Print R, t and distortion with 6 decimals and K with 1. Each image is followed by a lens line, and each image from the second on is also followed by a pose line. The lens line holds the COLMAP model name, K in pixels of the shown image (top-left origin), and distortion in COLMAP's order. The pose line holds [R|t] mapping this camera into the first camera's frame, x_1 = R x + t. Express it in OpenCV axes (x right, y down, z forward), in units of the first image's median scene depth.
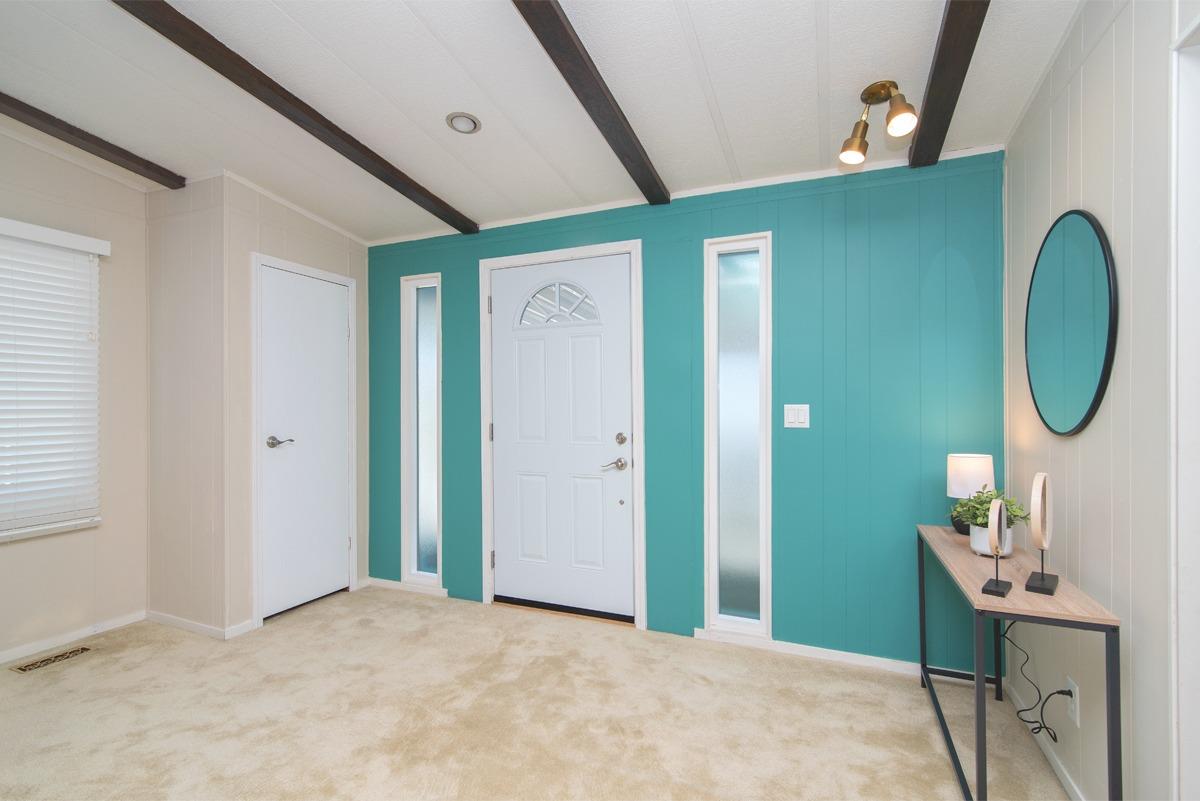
lens RADIAL K [[568.8, 0, 594.4], [0, 568.8, 403.1], [0, 0, 1]] dist [-0.001280, -0.000028]
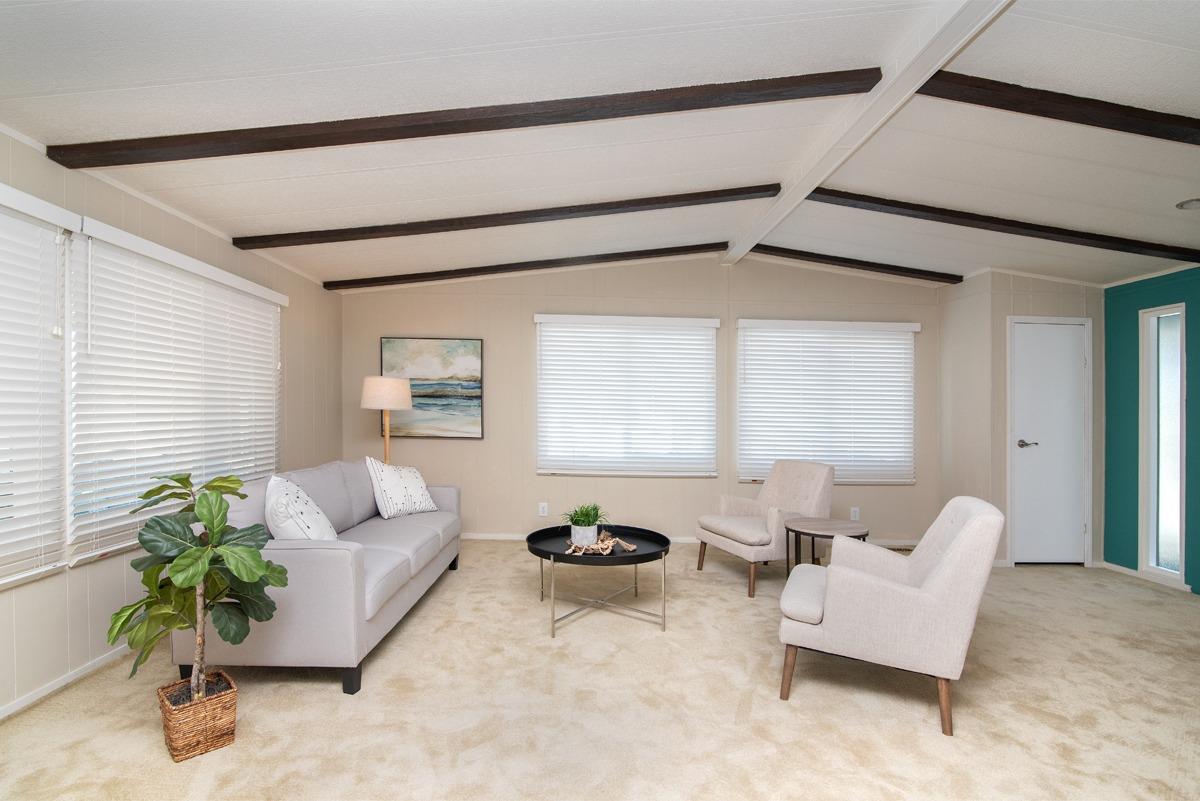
lens RADIAL K [[568.8, 0, 594.4], [0, 568.8, 403.1], [0, 0, 1]] dist [-0.001280, -0.000028]
pose [[0.442248, -0.002658, -0.896889, 0.247364], [-0.013891, 0.999855, -0.009812, -0.005641], [0.896785, 0.016798, 0.442147, -0.605934]]
